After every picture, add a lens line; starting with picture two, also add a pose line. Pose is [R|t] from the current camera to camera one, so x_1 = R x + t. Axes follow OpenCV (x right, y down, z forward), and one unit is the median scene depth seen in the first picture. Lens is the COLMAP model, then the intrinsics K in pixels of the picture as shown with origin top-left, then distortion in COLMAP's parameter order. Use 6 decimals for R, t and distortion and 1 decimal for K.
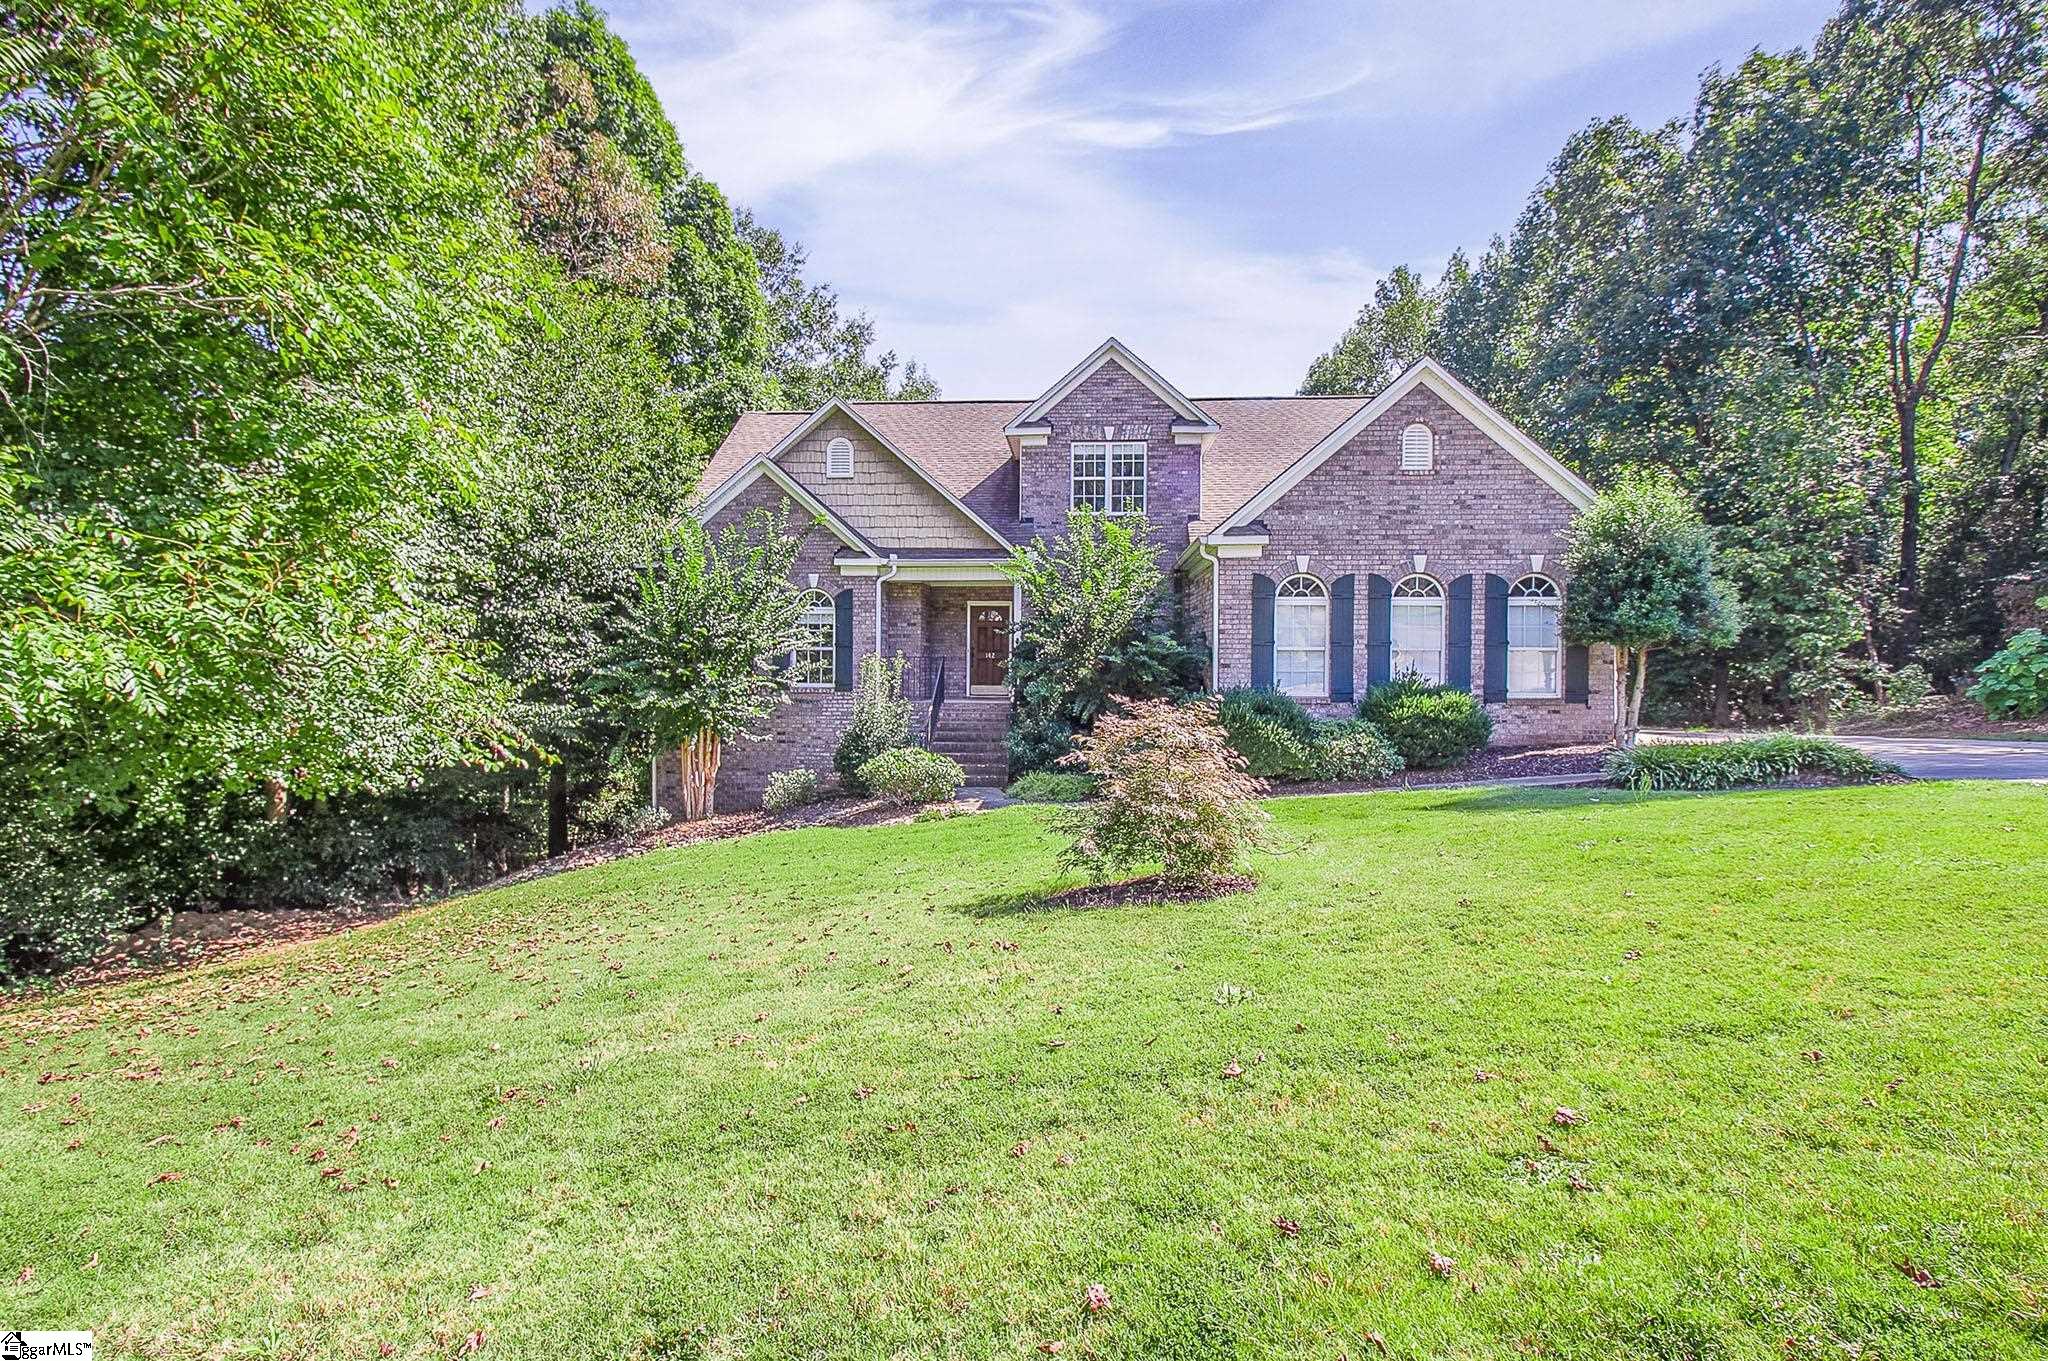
lens RADIAL K [[983.2, 0, 1028.8], [0, 983.2, 677.3], [0, 0, 1]] dist [0.003367, -0.015248]
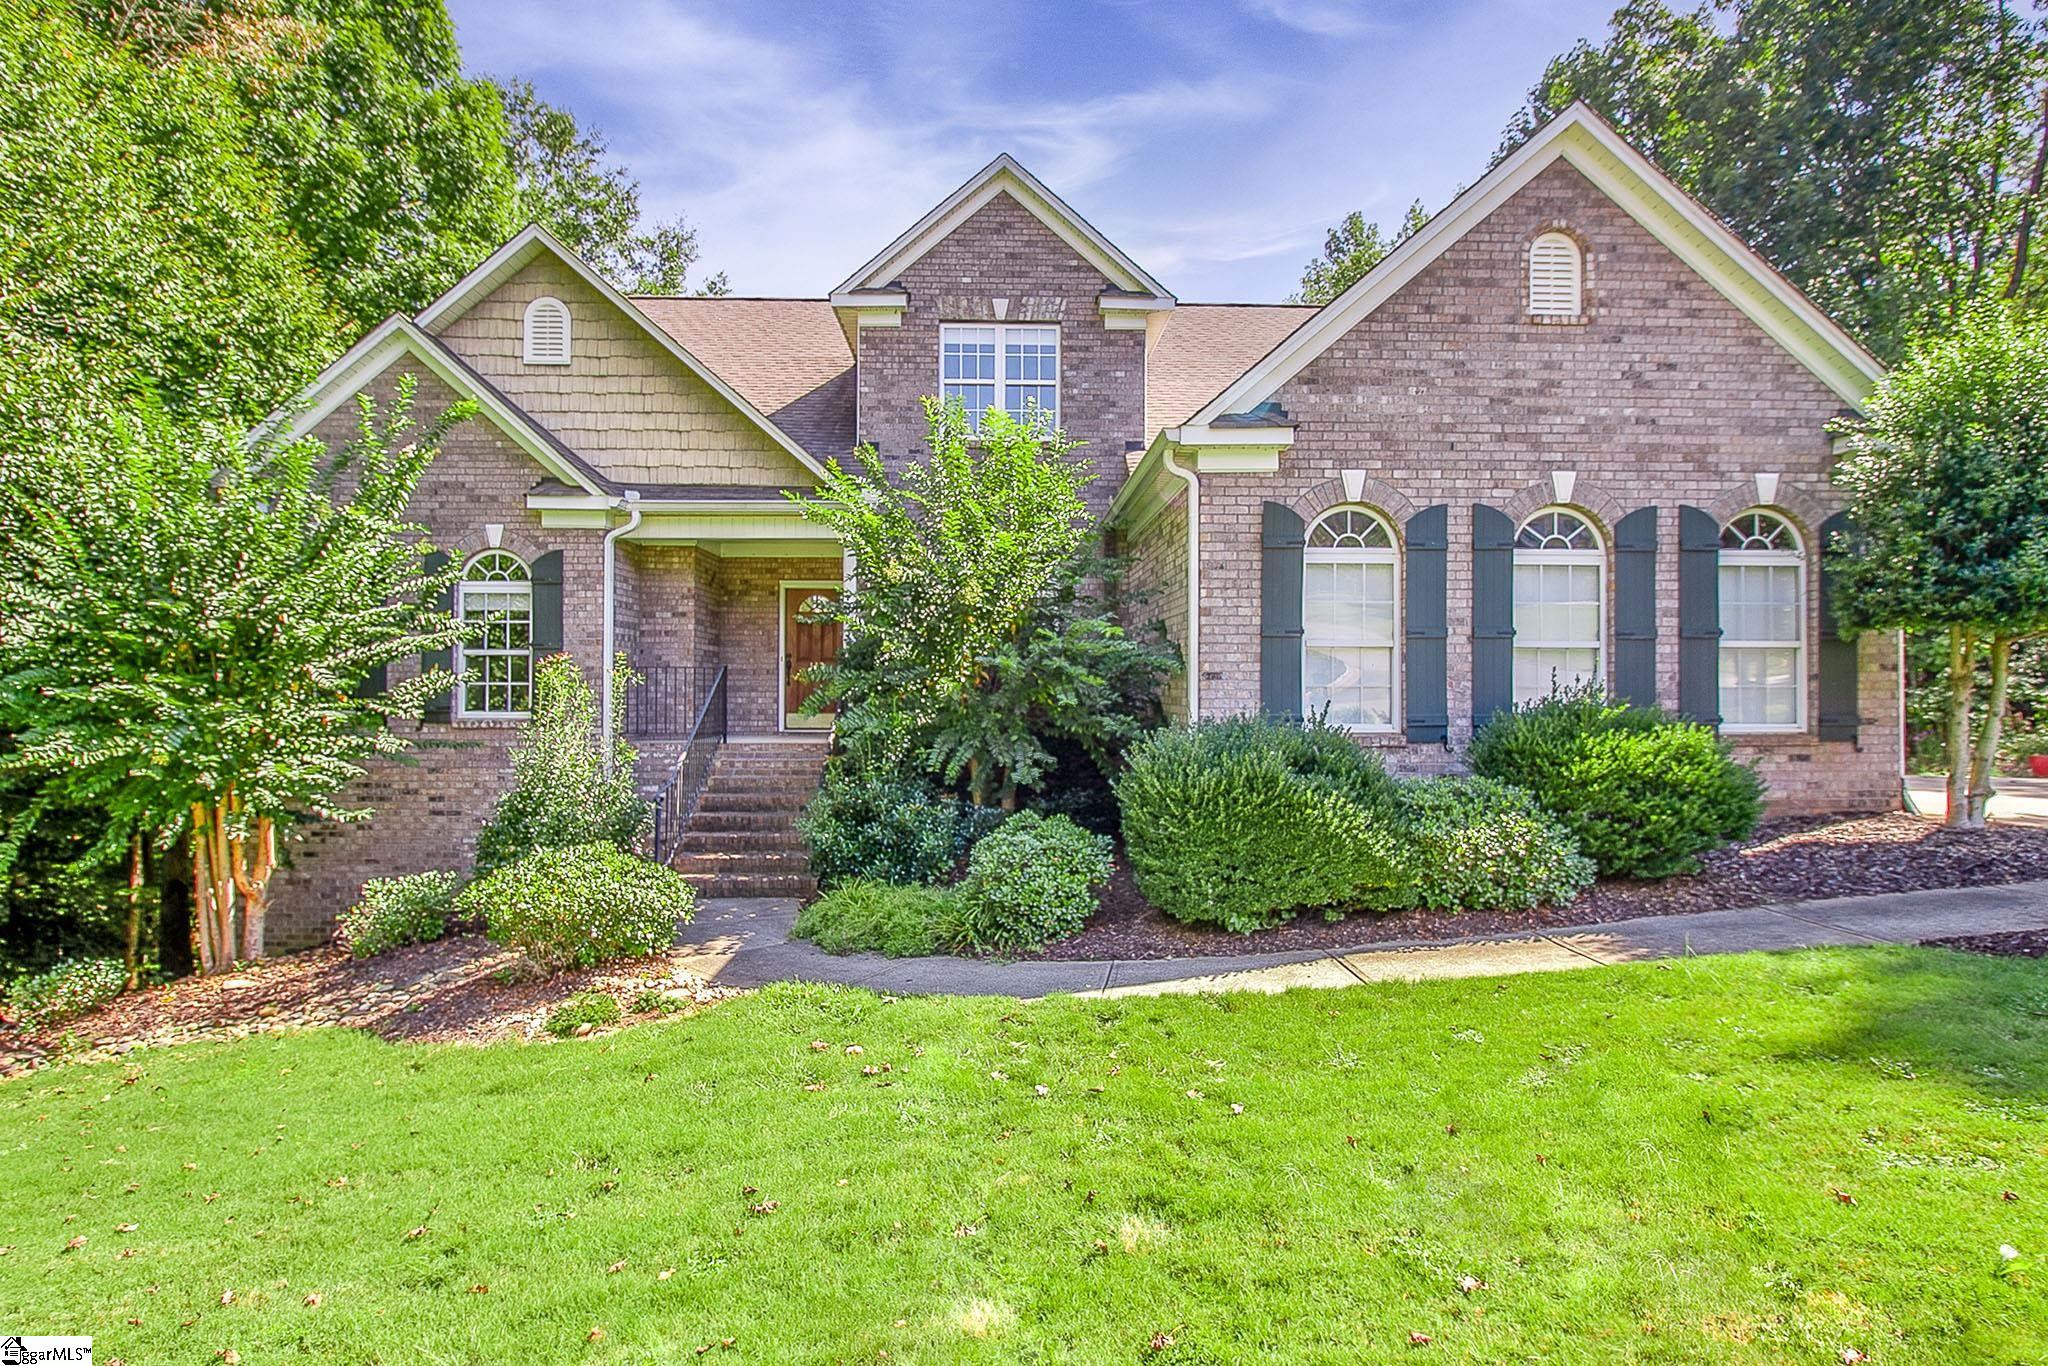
lens RADIAL K [[983.2, 0, 1028.8], [0, 983.2, 679.8], [0, 0, 1]] dist [0.003367, -0.015248]
pose [[0.995732, -0.001963, 0.092273, 0.050384], [0.004088, 0.999731, -0.022845, 0.002041], [-0.092203, 0.023125, 0.995472, 0.463039]]
